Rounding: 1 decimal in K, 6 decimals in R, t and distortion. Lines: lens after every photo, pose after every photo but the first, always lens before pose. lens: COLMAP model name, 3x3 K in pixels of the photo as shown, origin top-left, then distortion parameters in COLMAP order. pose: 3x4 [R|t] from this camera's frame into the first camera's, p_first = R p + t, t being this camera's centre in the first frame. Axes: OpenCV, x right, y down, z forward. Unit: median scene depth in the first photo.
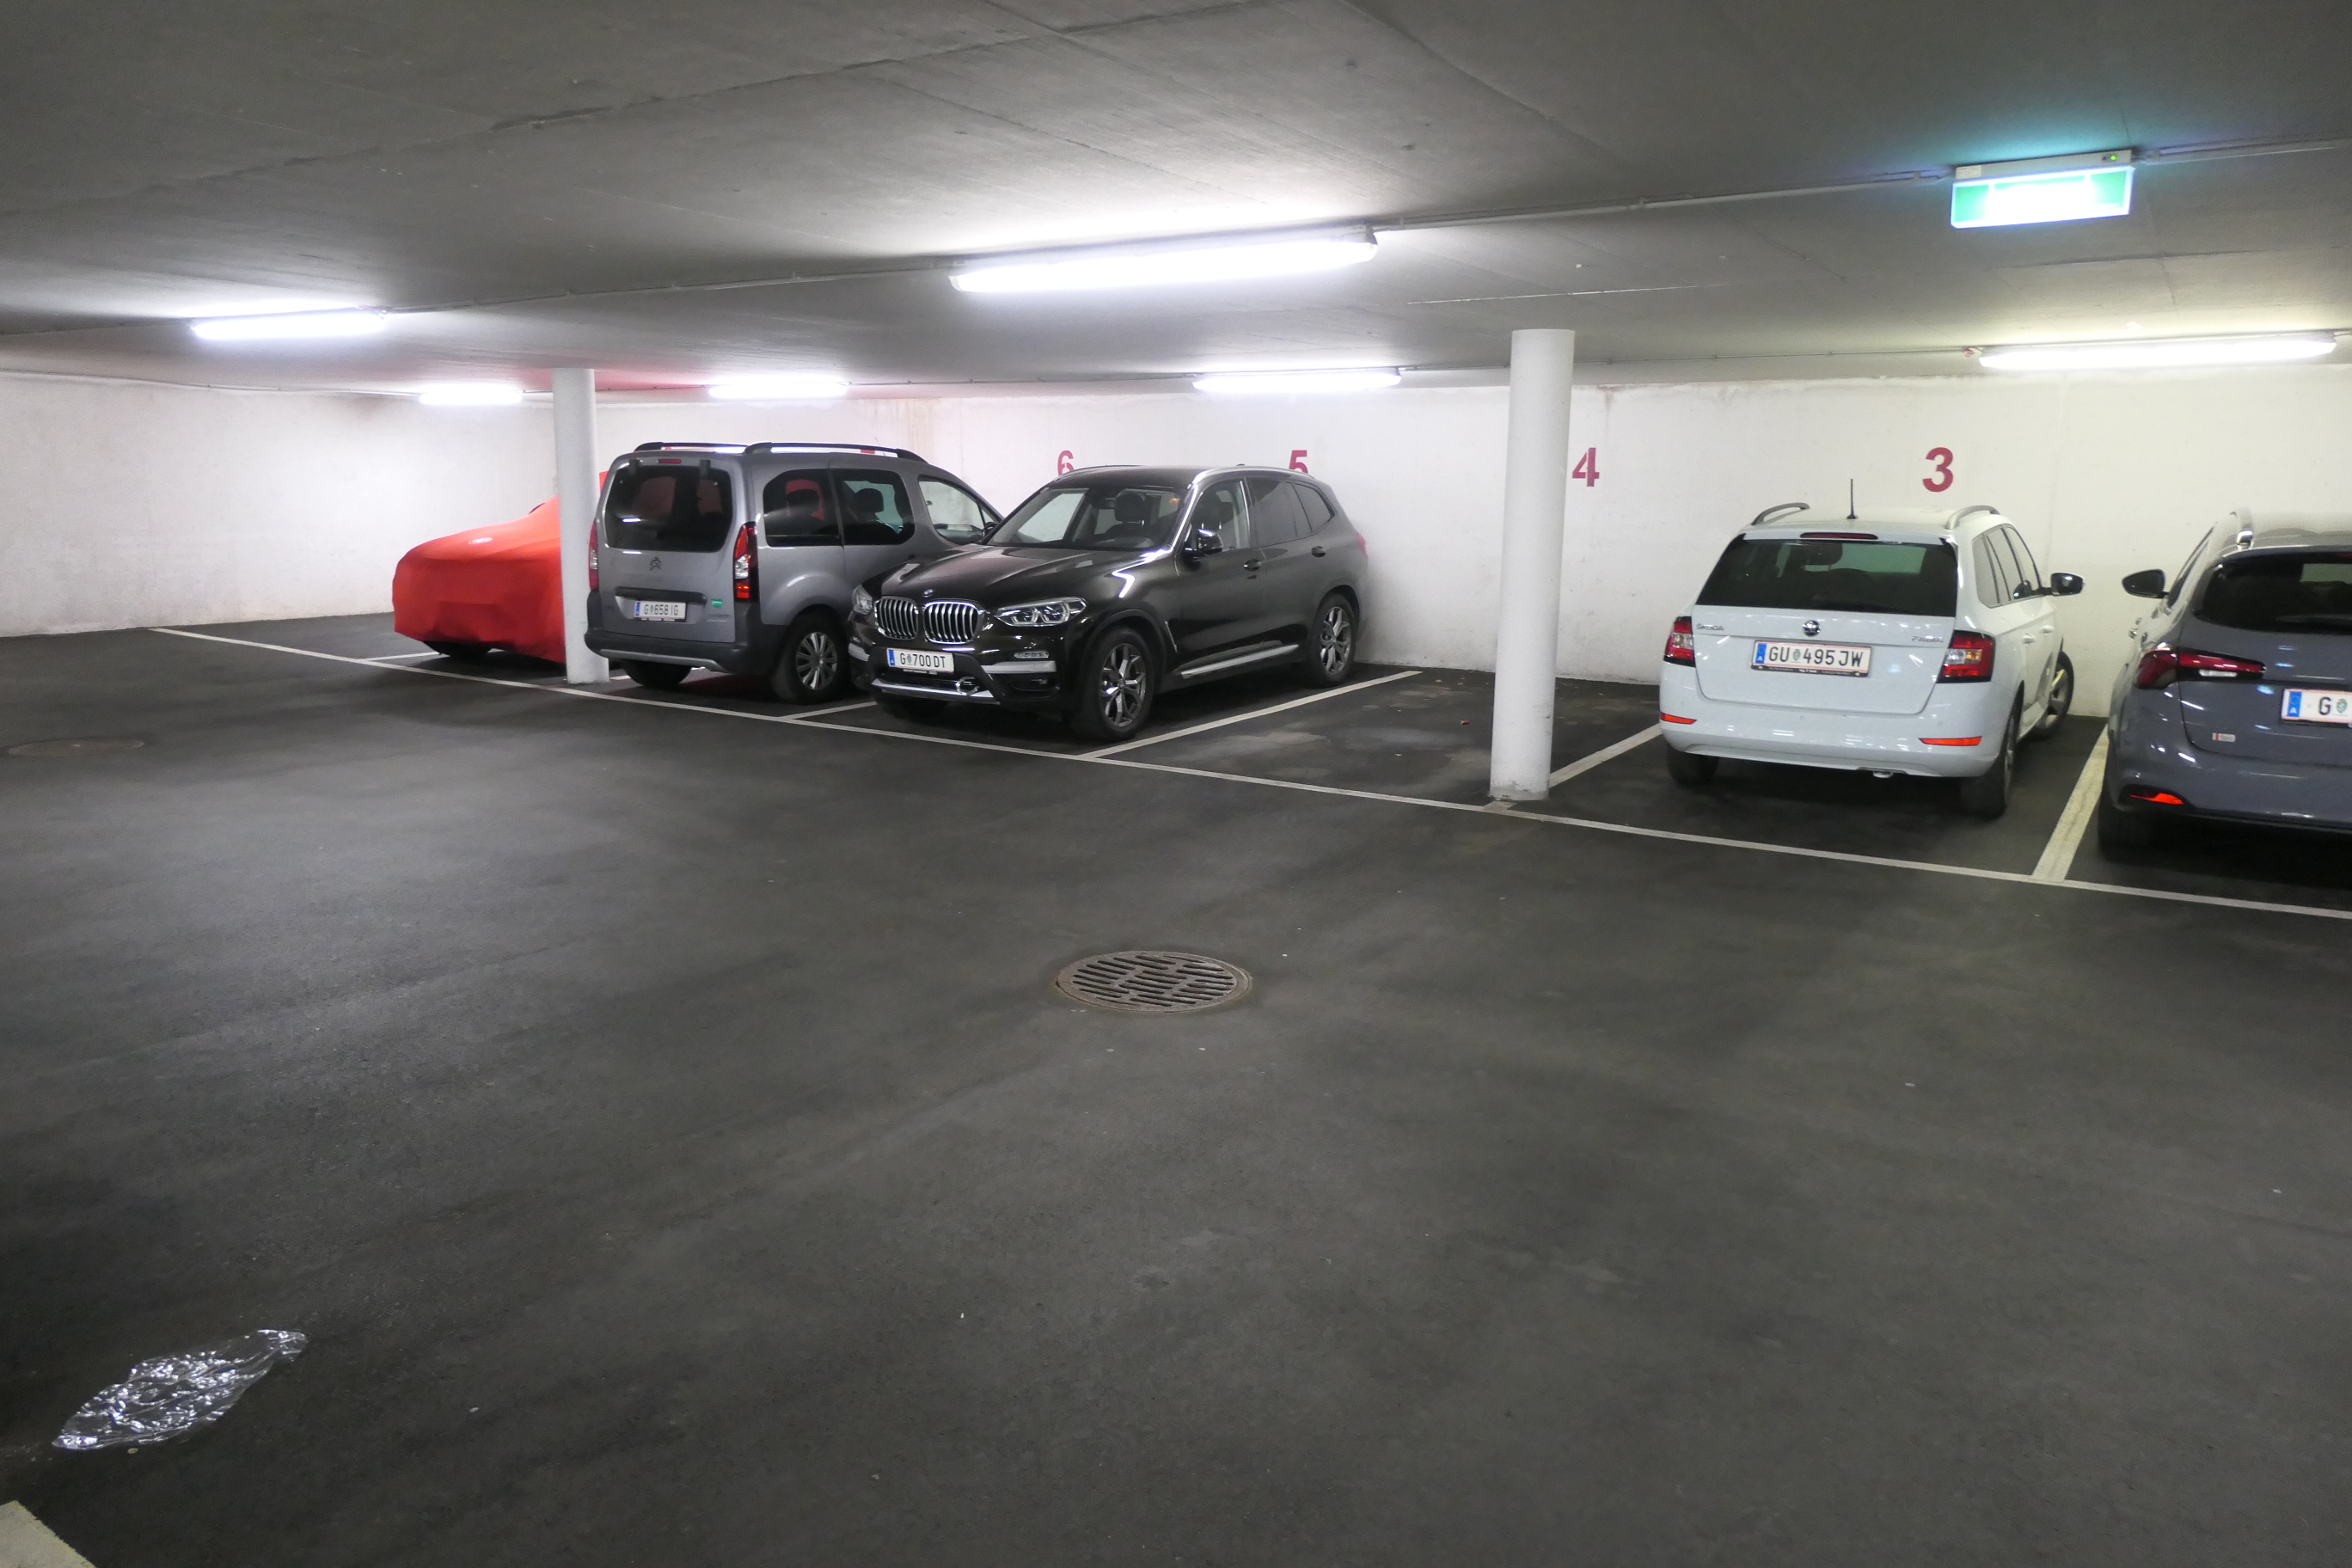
lens RADIAL K [[1626.2, 0, 1173.7], [0, 1626.2, 788.3], [0, 0, 1]] dist [-0.011250, 0.009823]
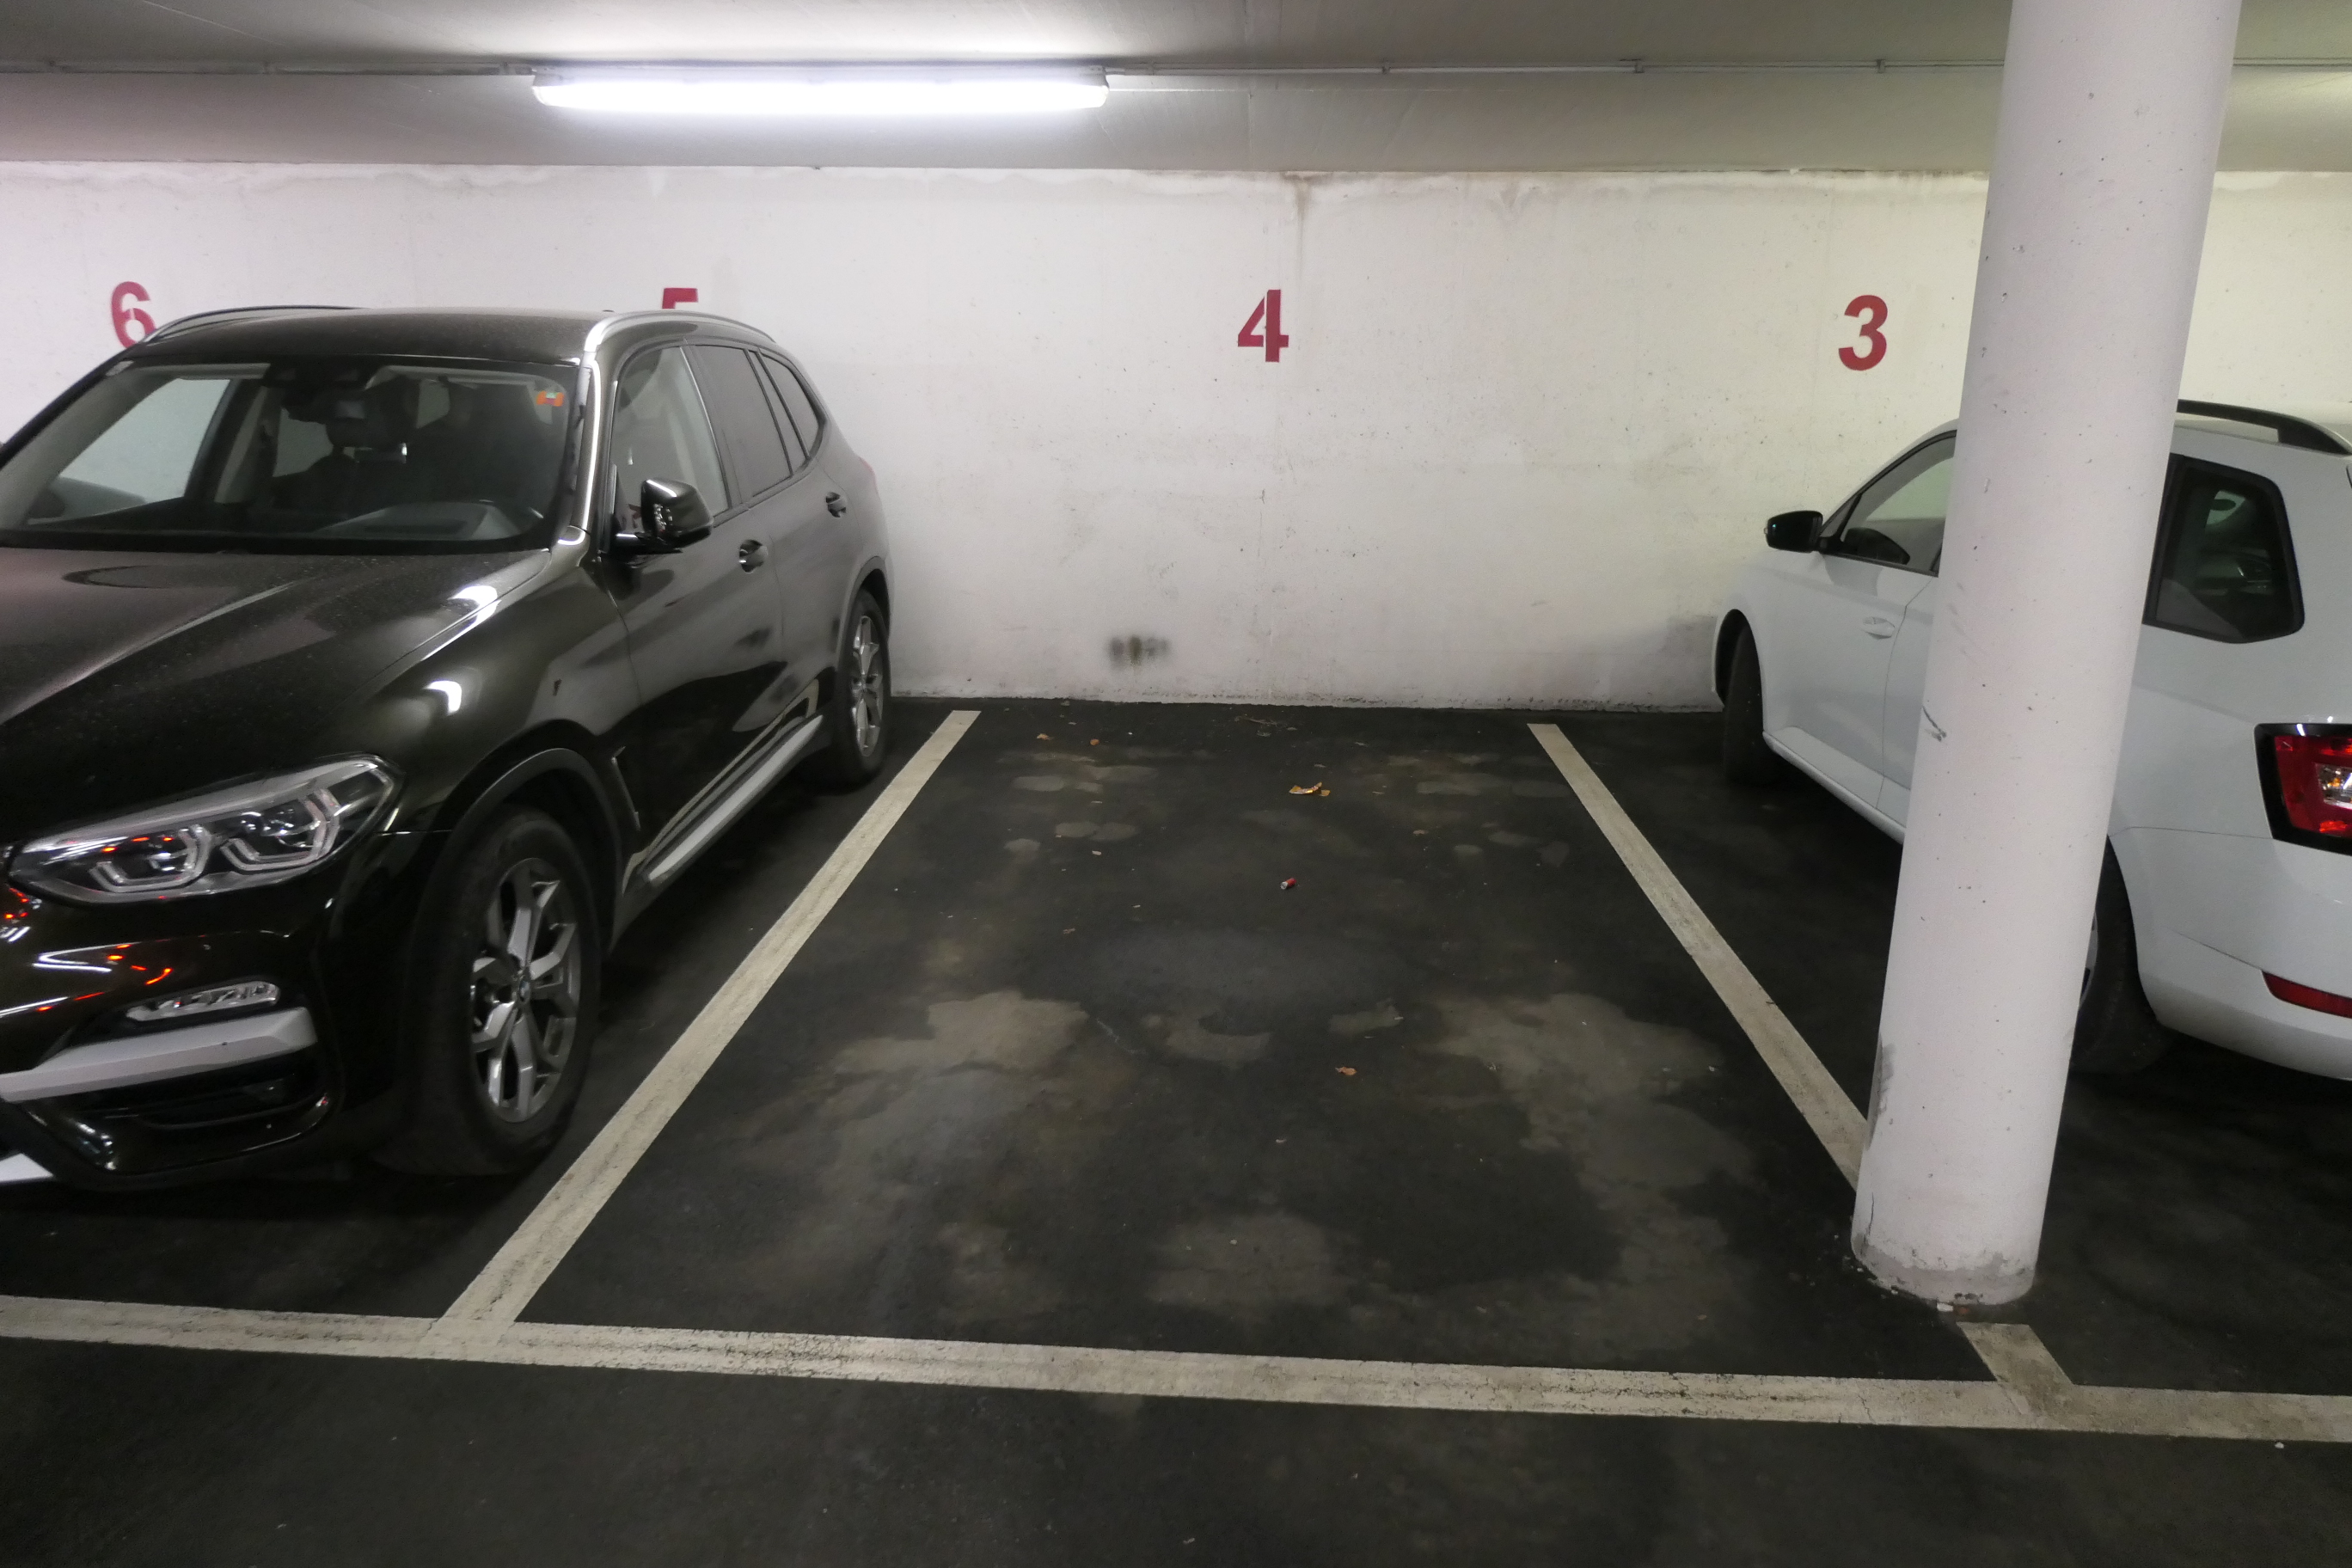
lens RADIAL K [[1626.2, 0, 1185.6], [0, 1626.2, 774.4], [0, 0, 1]] dist [-0.011250, 0.009823]
pose [[0.864314, -0.123554, 0.487540, -0.062821], [0.092270, 0.991857, 0.087782, -0.109235], [-0.494416, -0.030886, 0.868677, 0.592899]]
